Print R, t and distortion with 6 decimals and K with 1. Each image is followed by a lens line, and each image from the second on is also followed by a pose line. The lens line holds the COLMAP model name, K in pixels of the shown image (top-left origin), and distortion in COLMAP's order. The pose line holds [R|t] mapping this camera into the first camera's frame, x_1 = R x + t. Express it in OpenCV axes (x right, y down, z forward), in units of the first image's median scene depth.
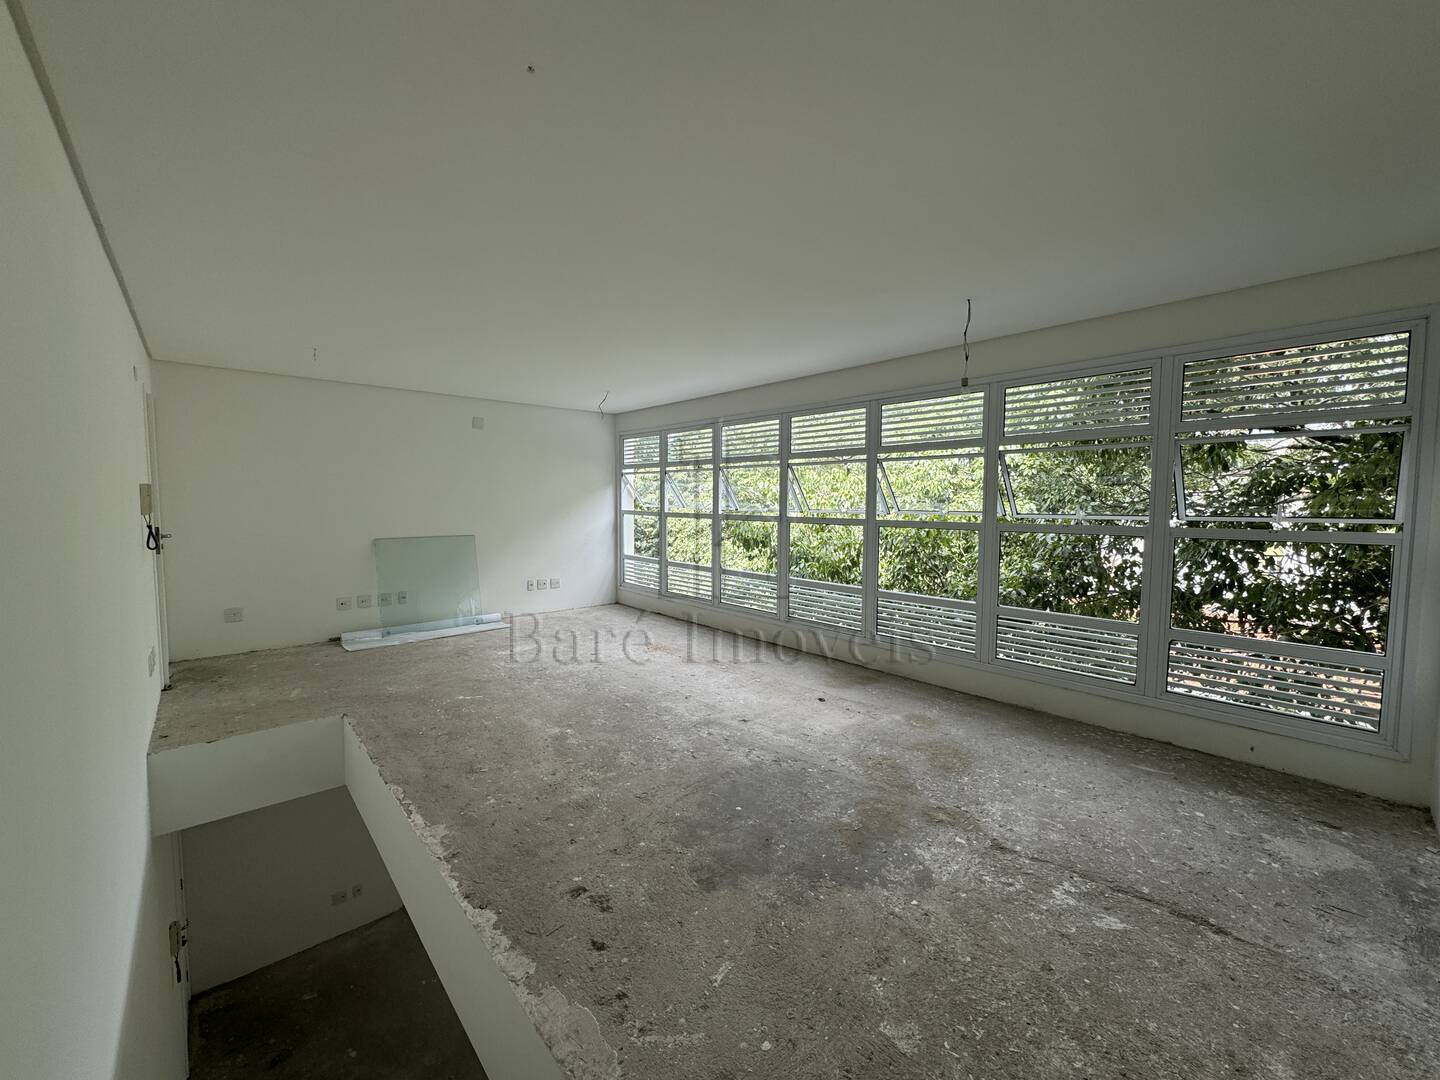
lens RADIAL K [[573.1, 0, 720.8], [0, 573.1, 537.0], [0, 0, 1]] dist [-0.001109, 0.000471]
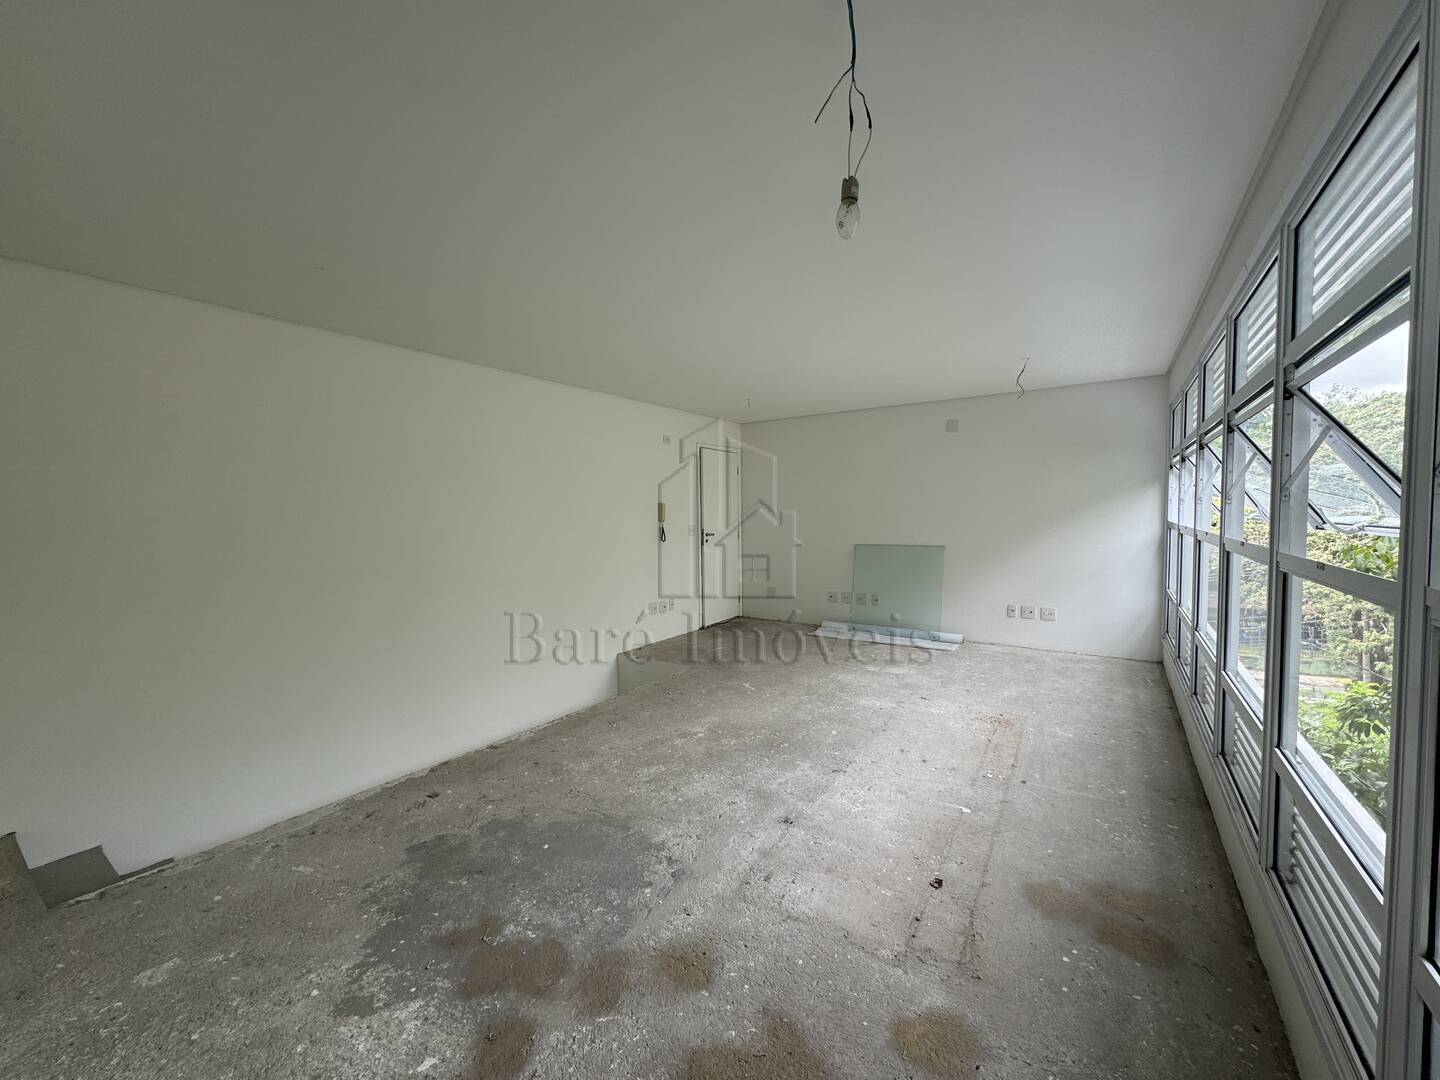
lens RADIAL K [[573.1, 0, 720.8], [0, 573.1, 537.0], [0, 0, 1]] dist [-0.001109, 0.000471]
pose [[0.238729, 0.034689, -0.970466, 0.621950], [-0.049742, 0.998487, 0.023454, -0.035322], [0.969811, 0.042674, 0.240093, 0.661925]]
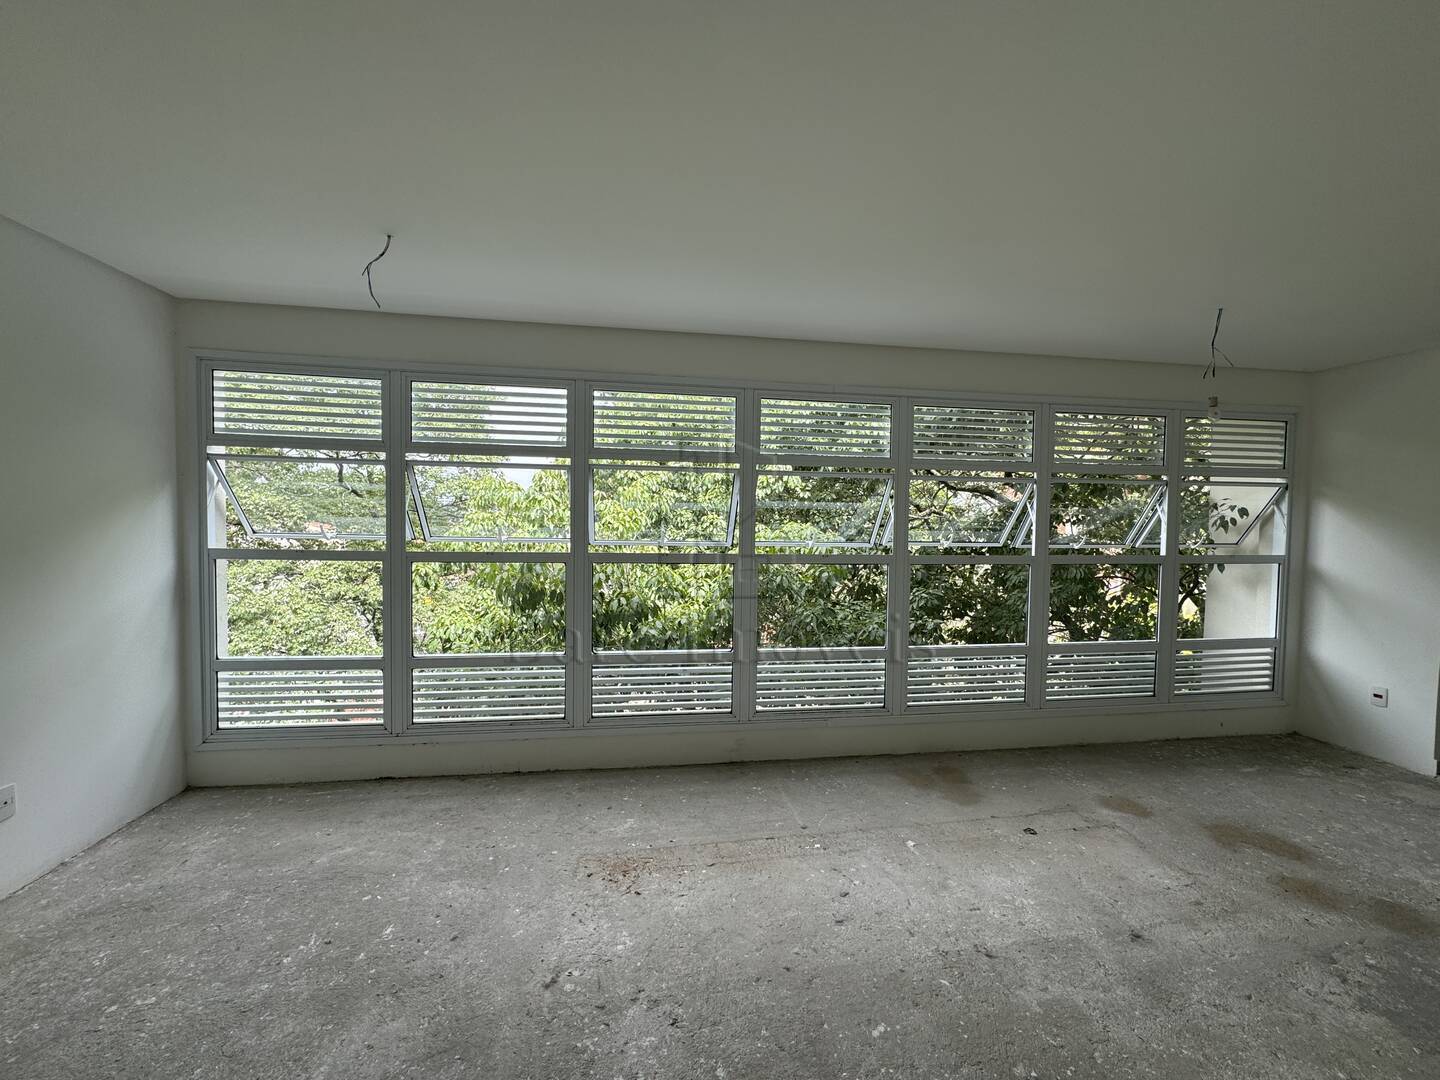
lens RADIAL K [[574.9, 0, 721.5], [0, 574.9, 536.4], [0, 0, 1]] dist [0.000910, 0.000171]
pose [[0.546953, -0.025090, 0.836787, -0.573655], [0.041169, 0.999148, 0.003049, -0.078282], [-0.836150, 0.032782, 0.547520, 0.913684]]
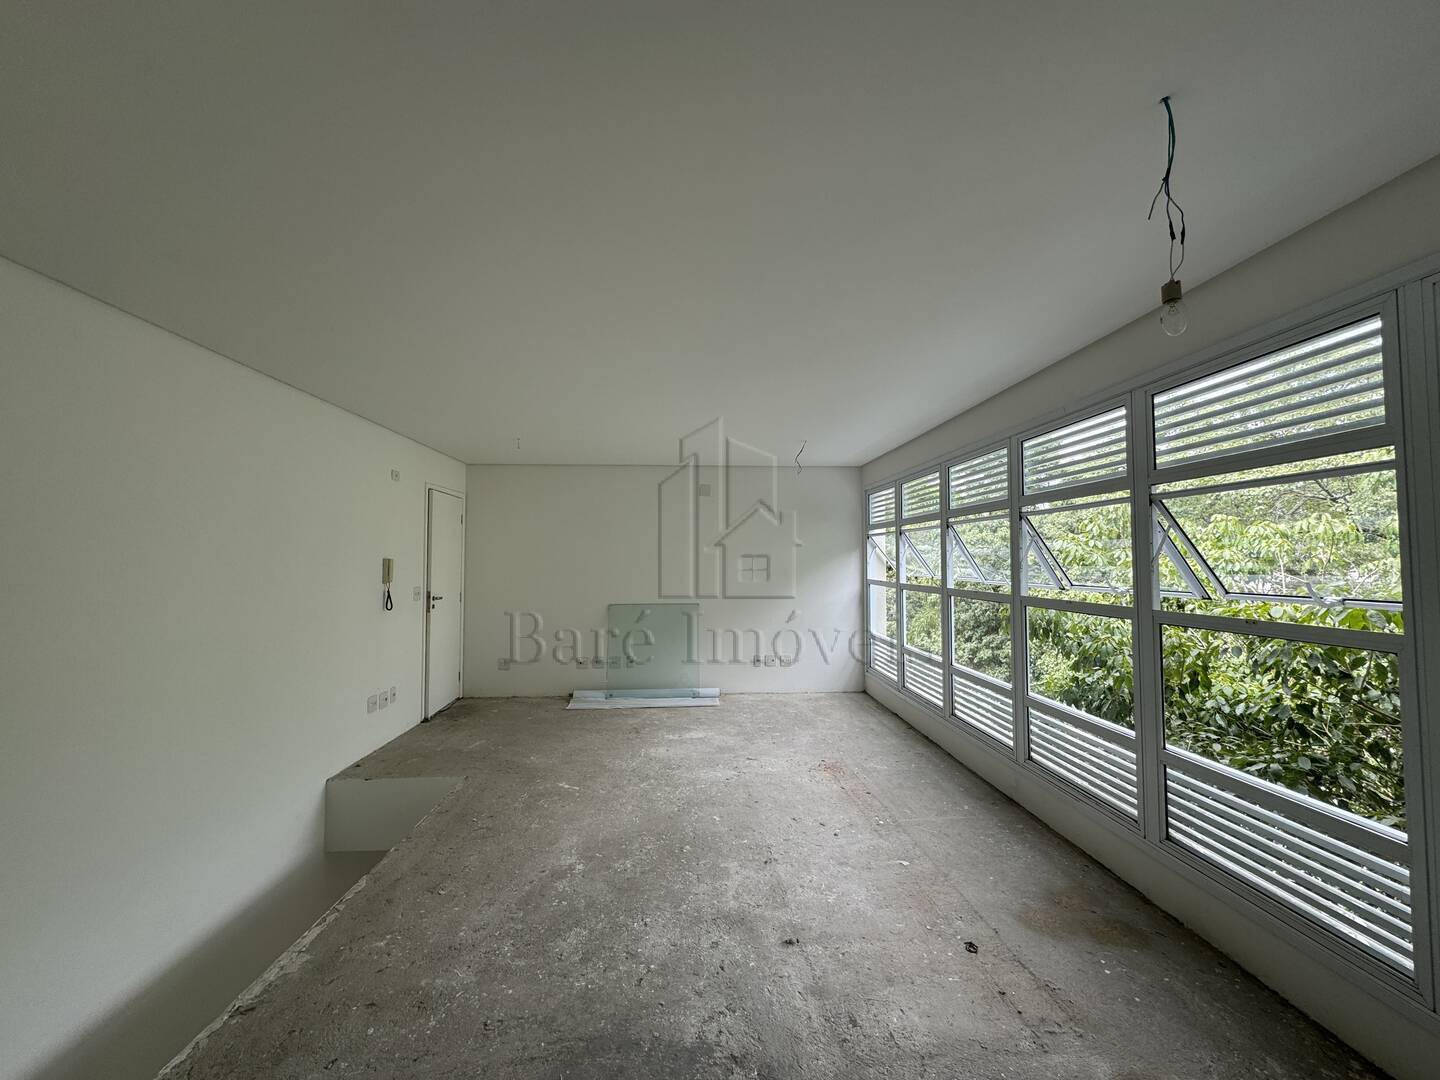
lens RADIAL K [[573.1, 0, 720.8], [0, 573.1, 537.0], [0, 0, 1]] dist [-0.001109, 0.000471]
pose [[0.782618, -0.033075, -0.621623, 0.334956], [-0.034607, 0.994731, -0.096497, -0.037317], [0.621540, 0.097033, 0.777350, 0.397465]]
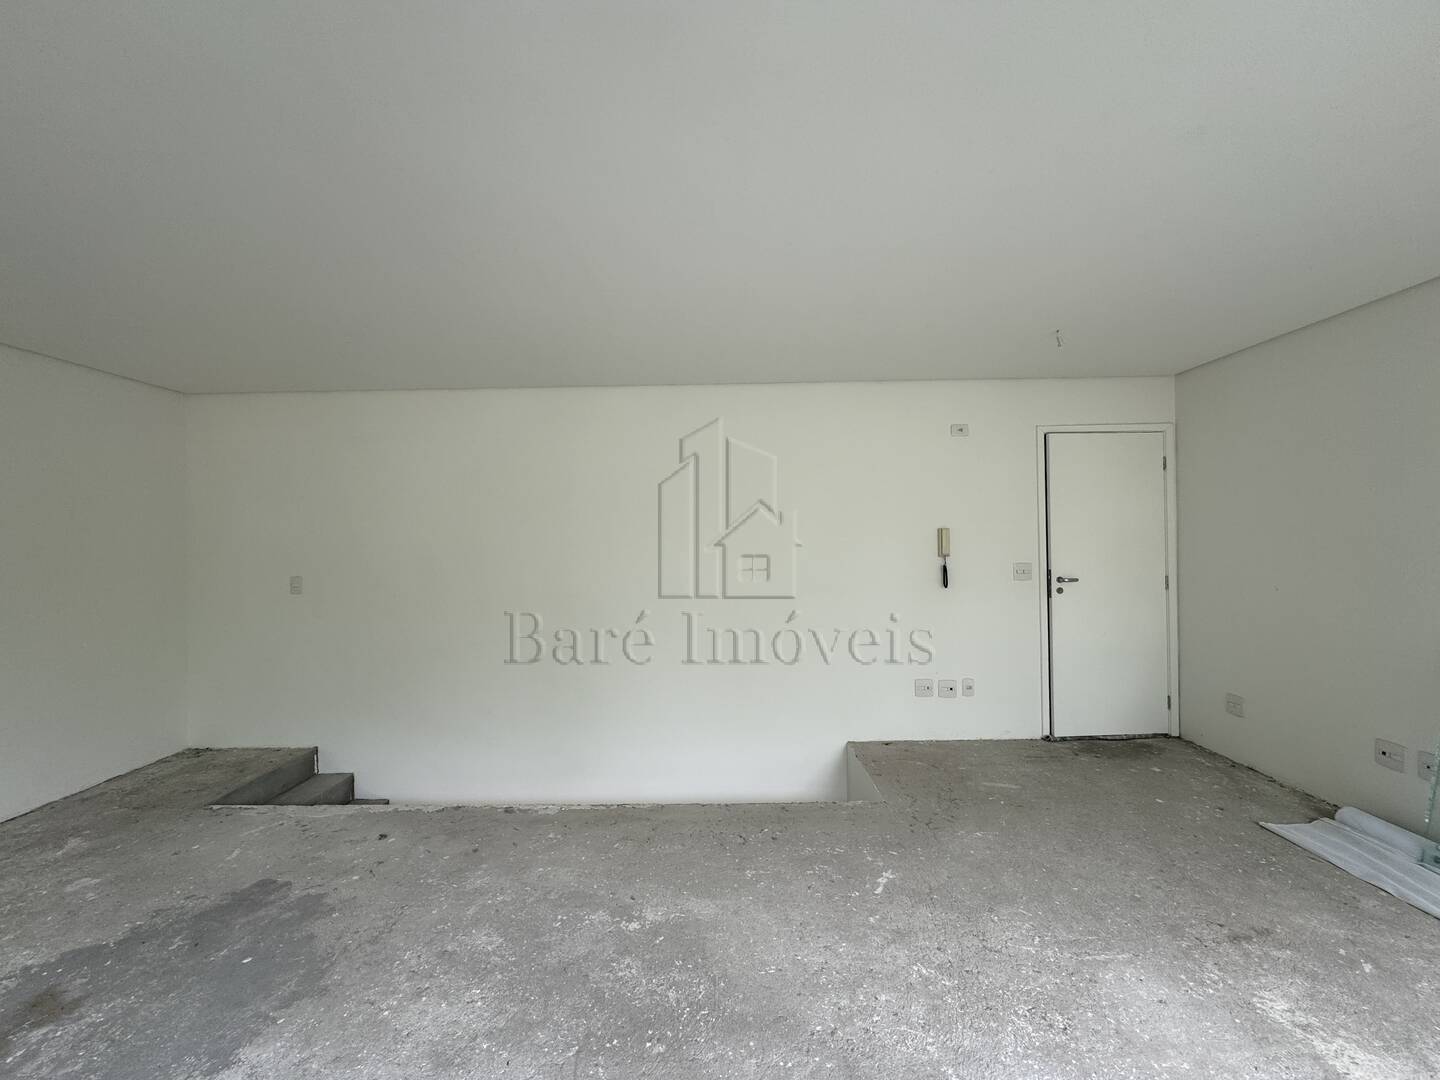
lens RADIAL K [[573.1, 0, 720.8], [0, 573.1, 537.0], [0, 0, 1]] dist [-0.001109, 0.000471]
pose [[-0.678179, 0.002203, -0.734893, 0.104050], [-0.035285, 0.998745, 0.035556, -0.087515], [0.734049, 0.050044, -0.677250, 1.251211]]
